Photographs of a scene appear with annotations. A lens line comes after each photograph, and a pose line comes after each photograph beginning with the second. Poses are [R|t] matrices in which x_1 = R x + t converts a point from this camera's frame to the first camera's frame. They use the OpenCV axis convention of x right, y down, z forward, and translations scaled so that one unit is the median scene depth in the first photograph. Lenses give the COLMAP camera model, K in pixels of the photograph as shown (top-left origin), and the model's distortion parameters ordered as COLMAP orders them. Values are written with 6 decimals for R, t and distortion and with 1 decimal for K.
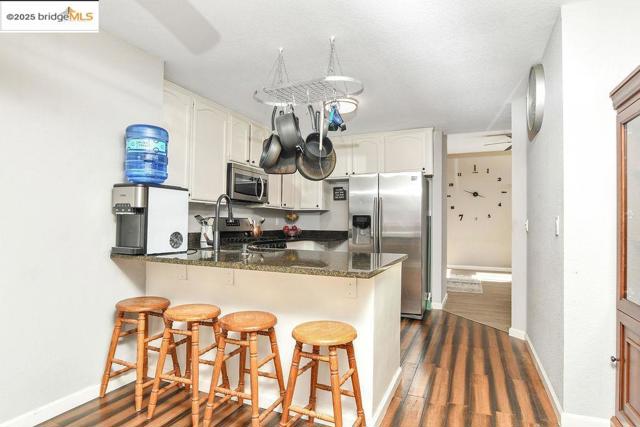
lens RADIAL K [[350.3, 0, 320.7], [0, 350.3, 215.9], [0, 0, 1]] dist [-0.022810, 0.002605]
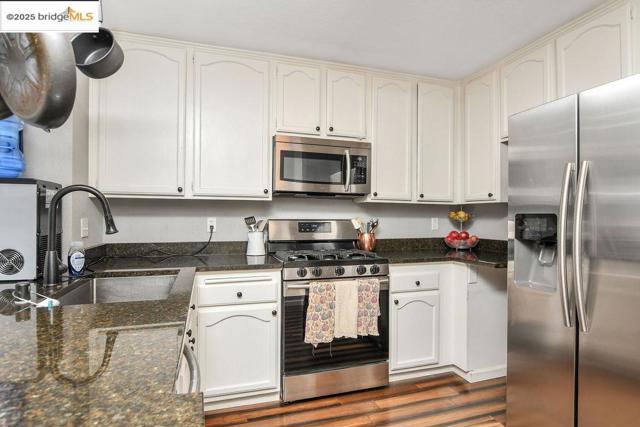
lens RADIAL K [[350.3, 0, 320.7], [0, 350.3, 215.9], [0, 0, 1]] dist [-0.022810, 0.002605]
pose [[0.668412, -0.007269, -0.743756, 0.229463], [0.017663, 0.999825, 0.006102, -0.005456], [0.743581, -0.017216, 0.668424, 0.527291]]
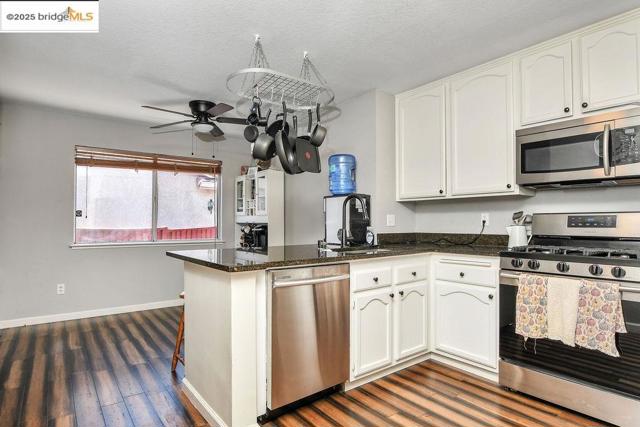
lens RADIAL K [[350.3, 0, 320.7], [0, 350.3, 215.9], [0, 0, 1]] dist [-0.022810, 0.002605]
pose [[-0.479101, -0.027641, -0.877325, 0.409699], [0.014615, 0.999114, -0.039460, 0.024345], [0.877638, -0.031728, -0.478273, 0.822608]]
